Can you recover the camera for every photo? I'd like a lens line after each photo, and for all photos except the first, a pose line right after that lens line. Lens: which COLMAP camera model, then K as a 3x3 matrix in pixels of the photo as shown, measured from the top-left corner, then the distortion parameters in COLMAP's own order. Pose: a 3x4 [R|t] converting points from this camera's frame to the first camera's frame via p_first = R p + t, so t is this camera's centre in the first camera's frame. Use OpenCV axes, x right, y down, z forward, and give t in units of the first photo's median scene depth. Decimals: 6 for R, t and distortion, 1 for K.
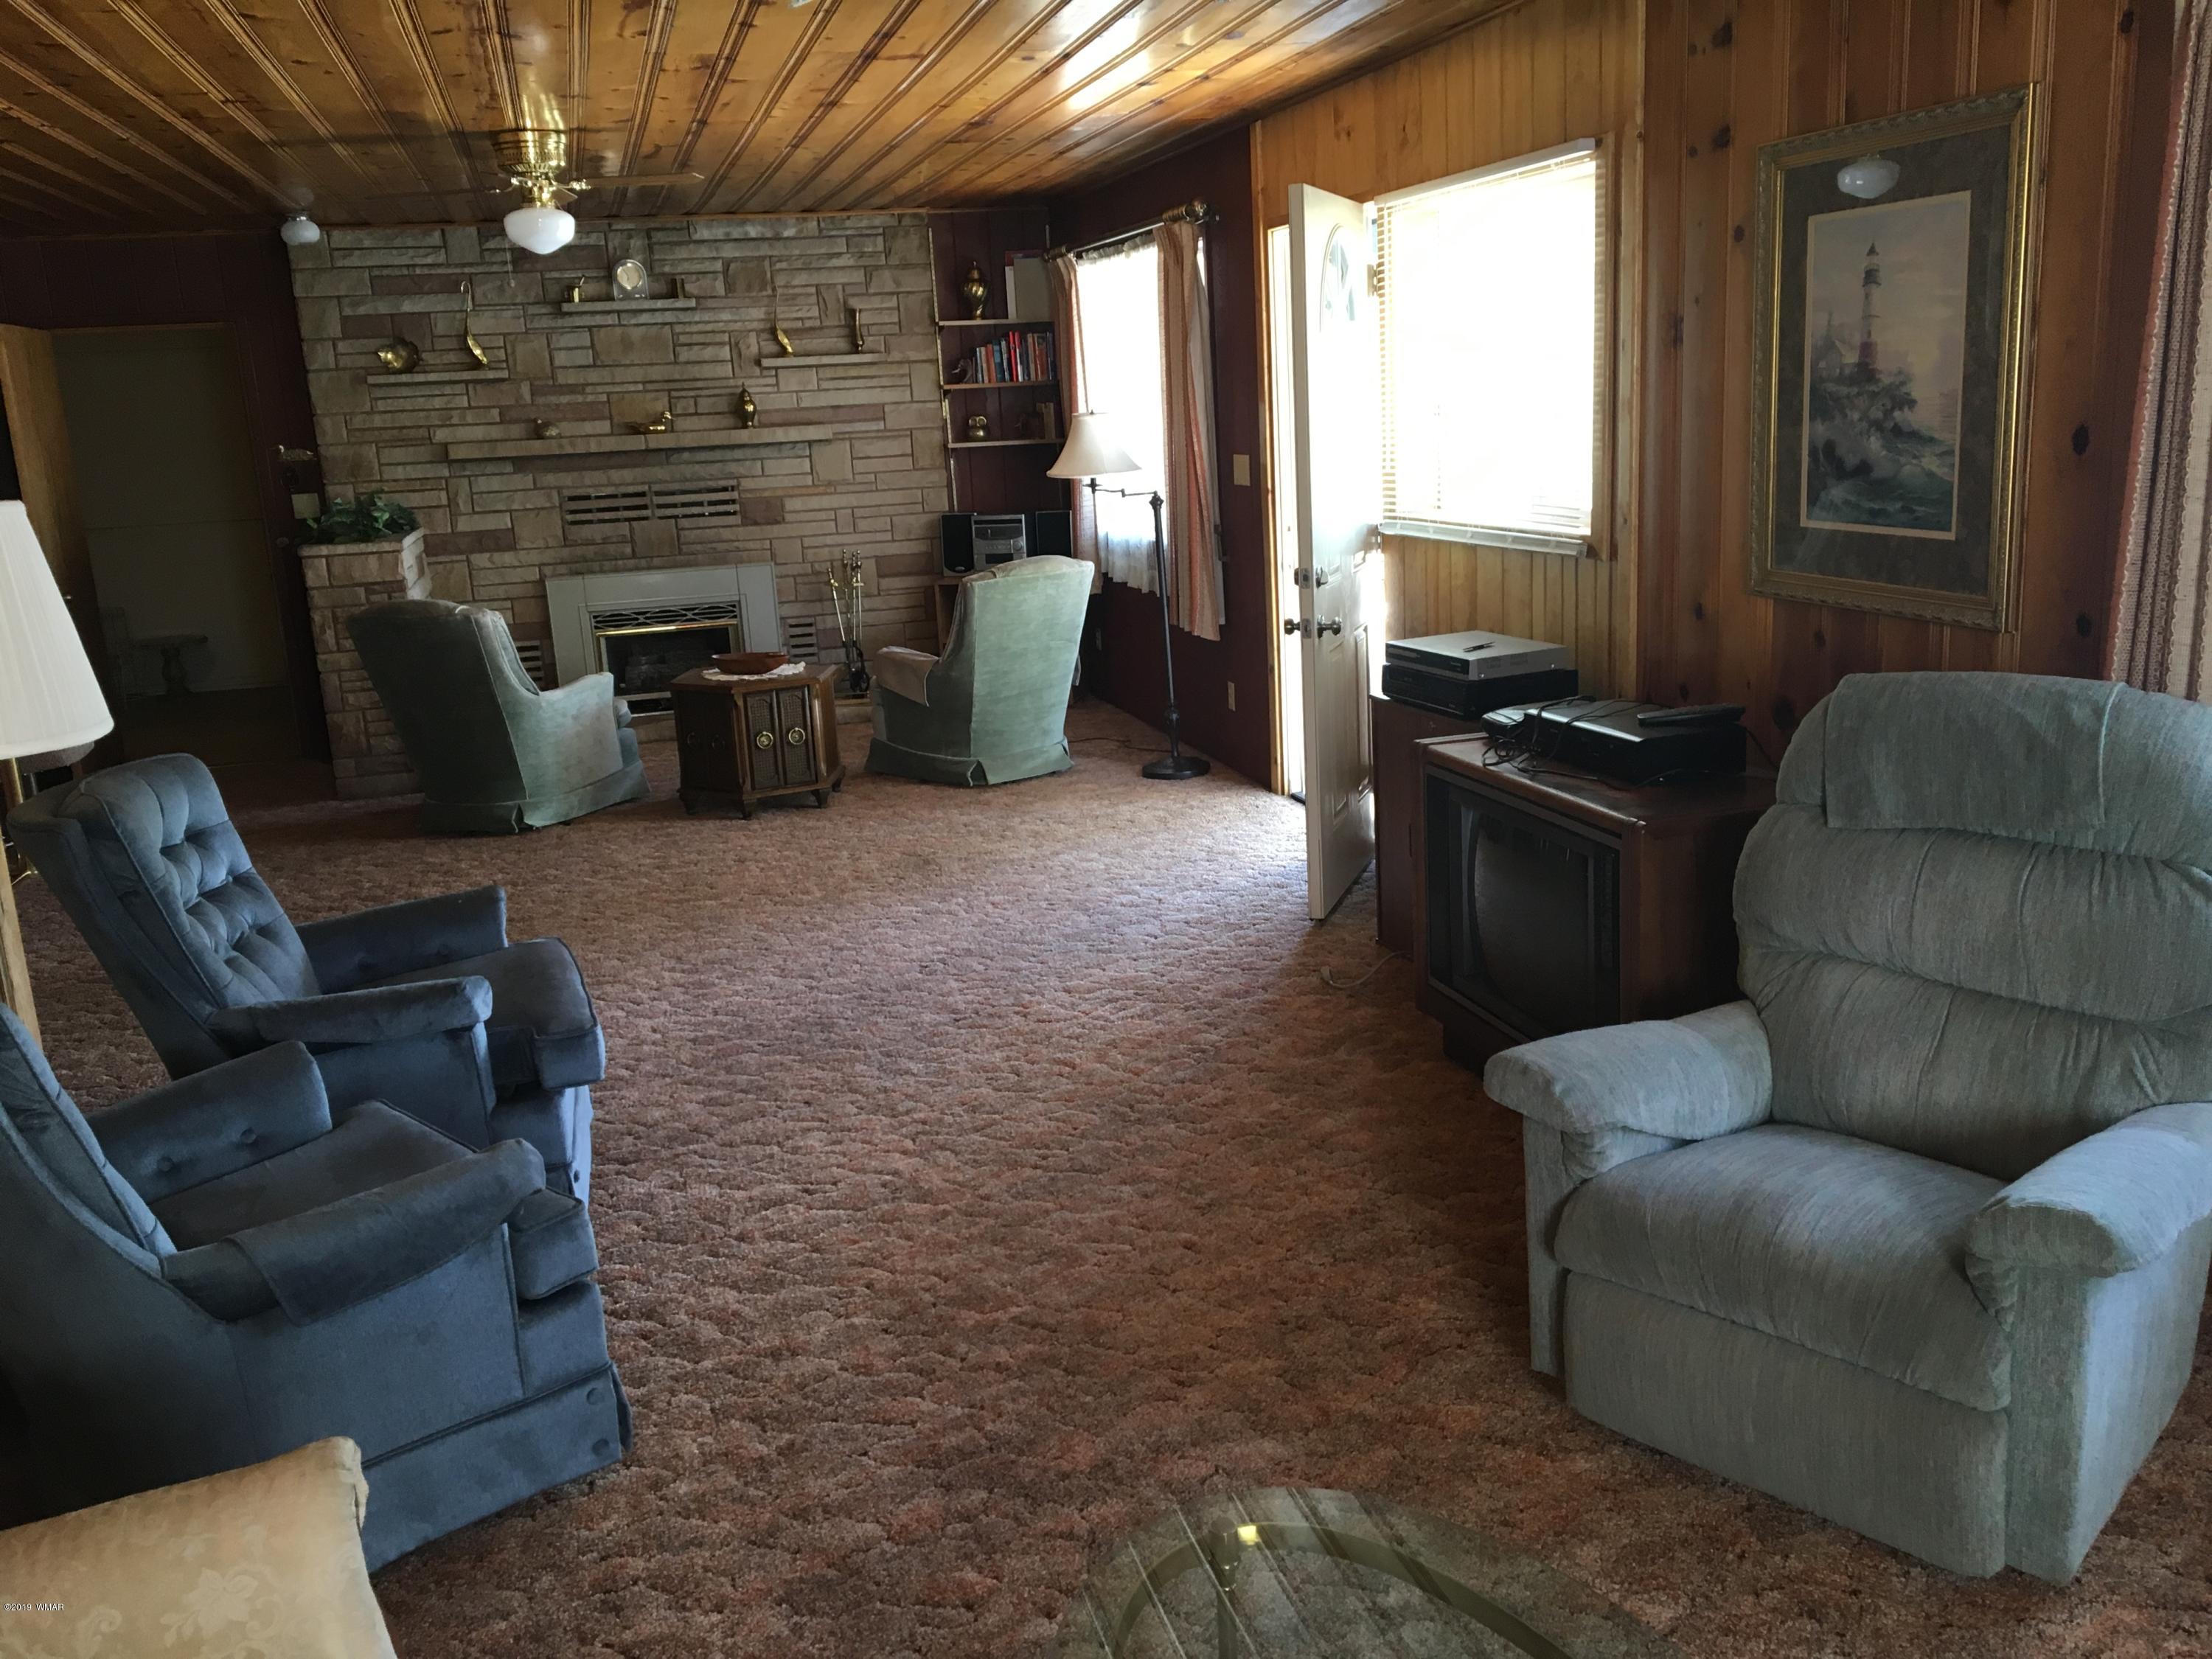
lens RADIAL K [[1843.2, 0, 1109.4], [0, 1843.2, 817.1], [0, 0, 1]] dist [0.118202, -0.208135]
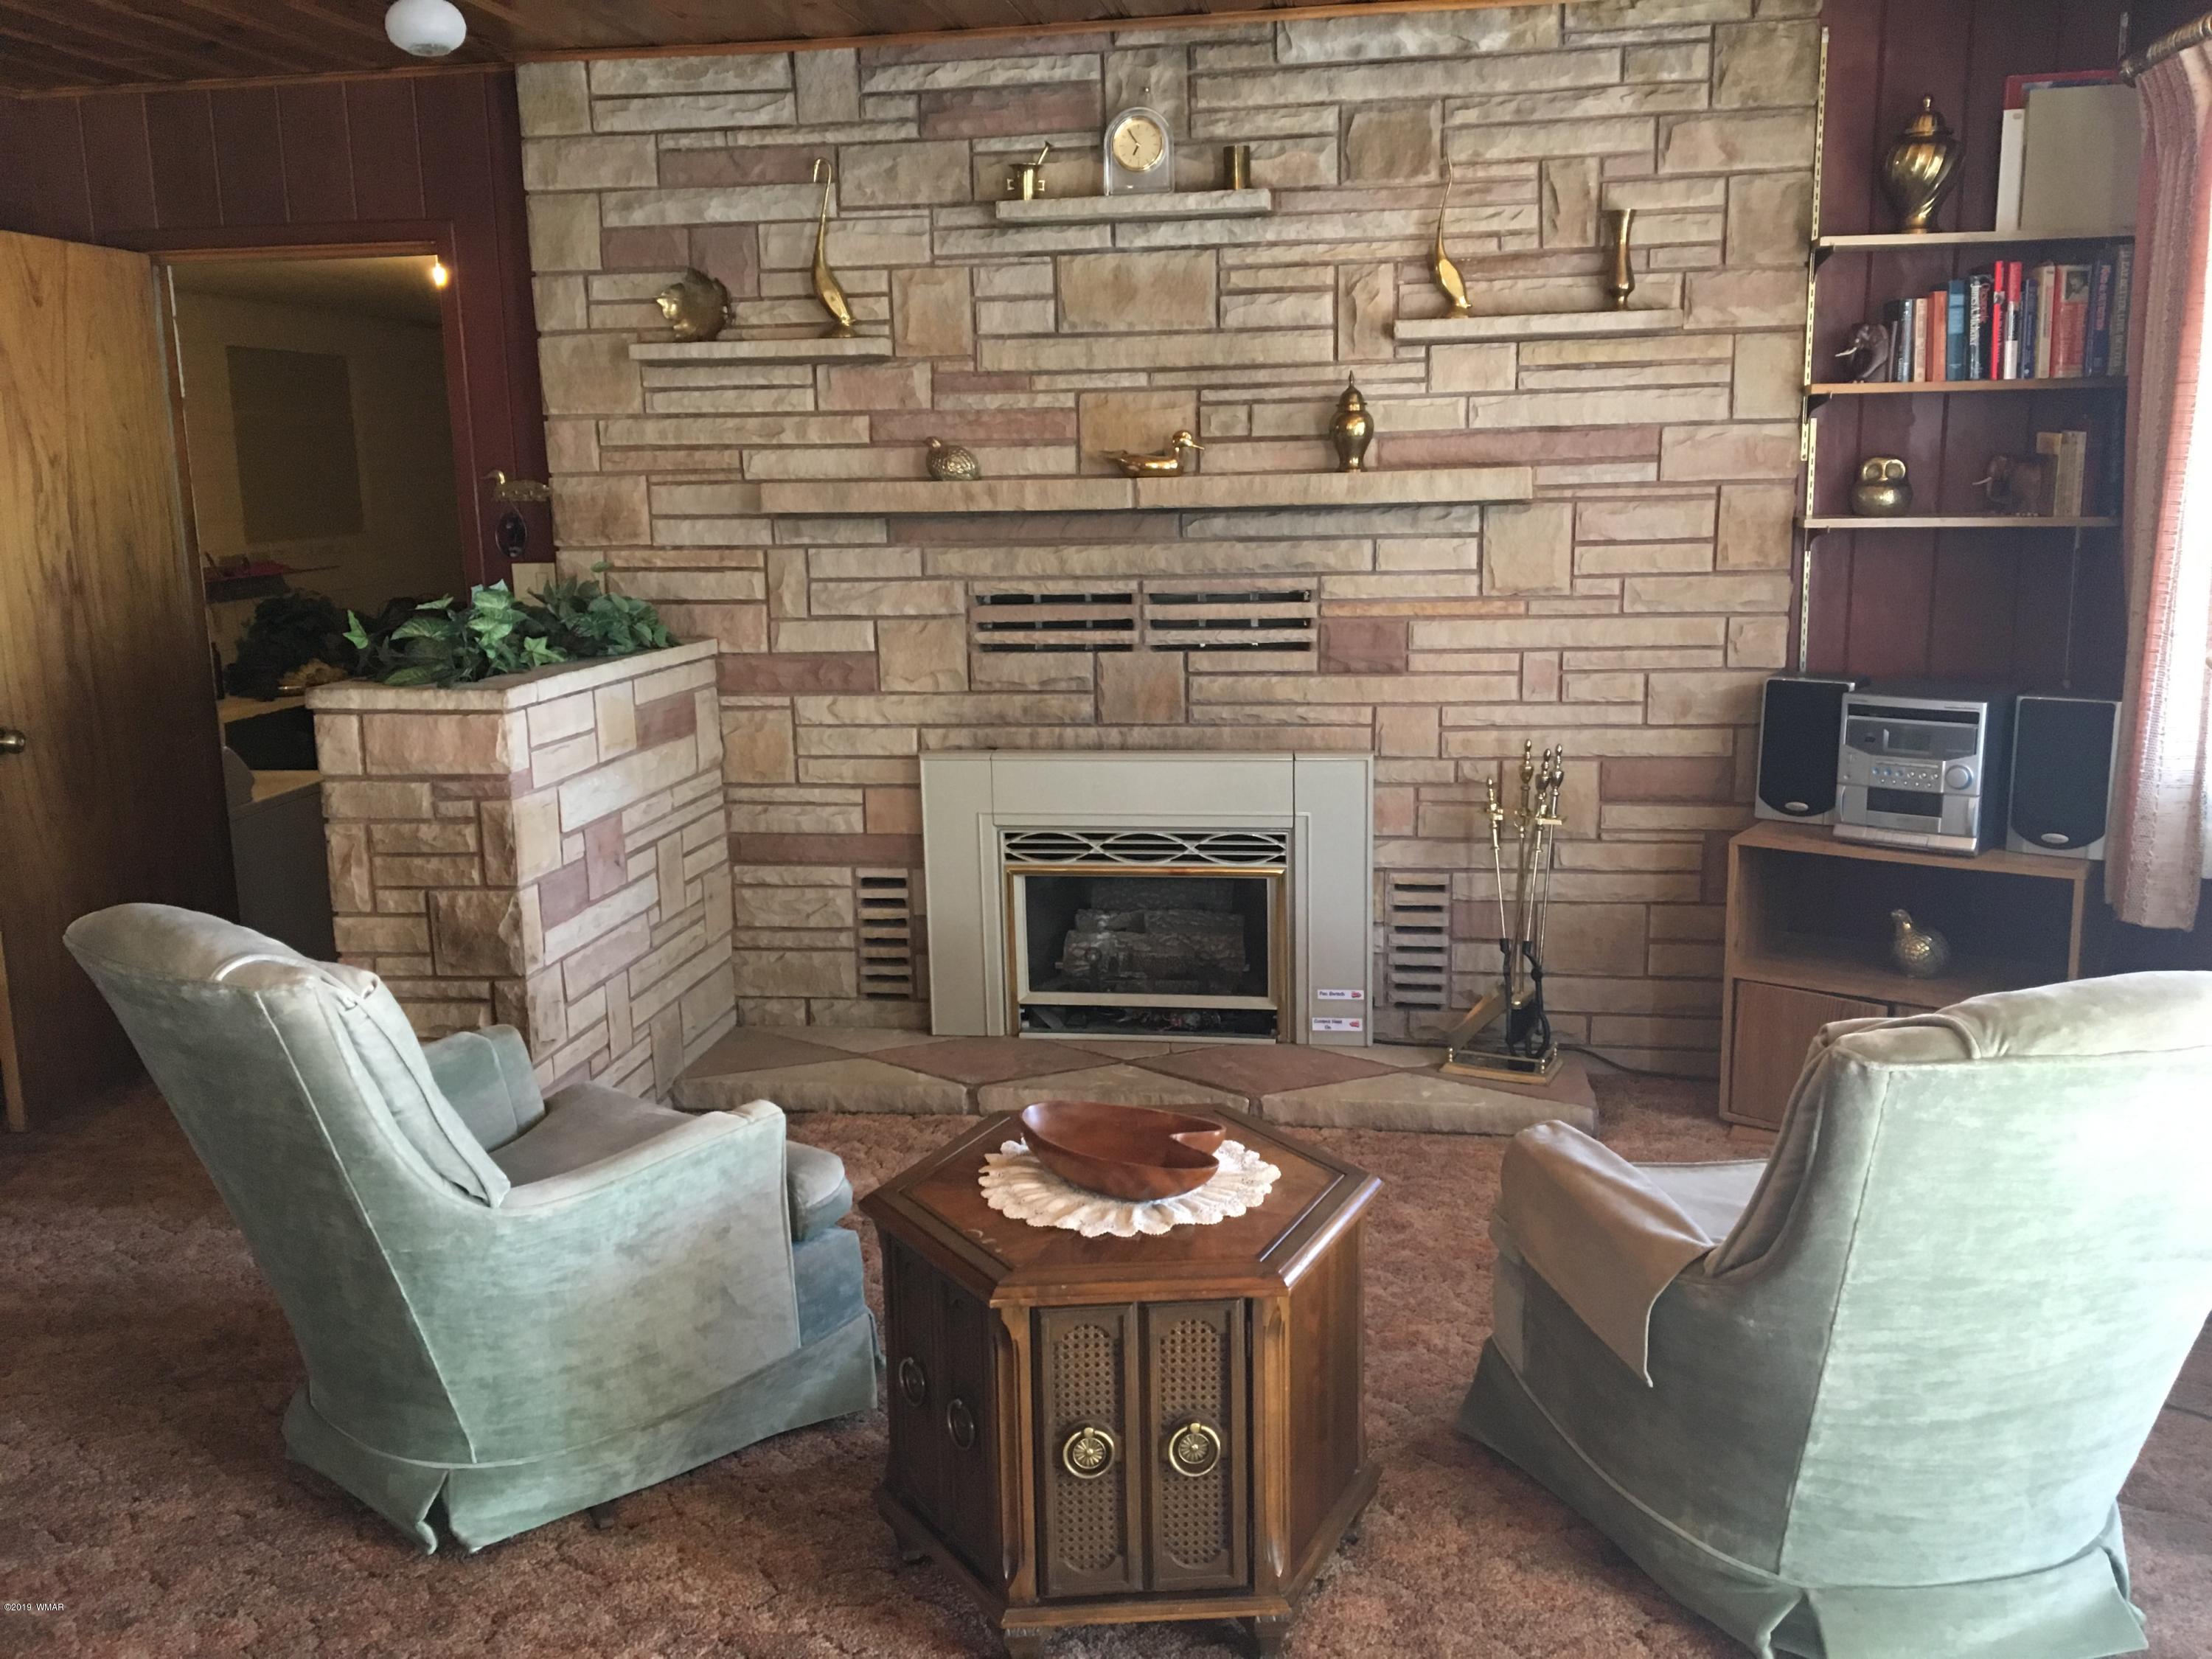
lens RADIAL K [[1843.2, 0, 1109.4], [0, 1843.2, 817.1], [0, 0, 1]] dist [0.118202, -0.208135]
pose [[0.910615, 0.111907, -0.397816, -0.055444], [-0.121929, 0.992539, 0.000106, -0.116846], [0.394860, 0.048409, 0.917465, 0.559075]]
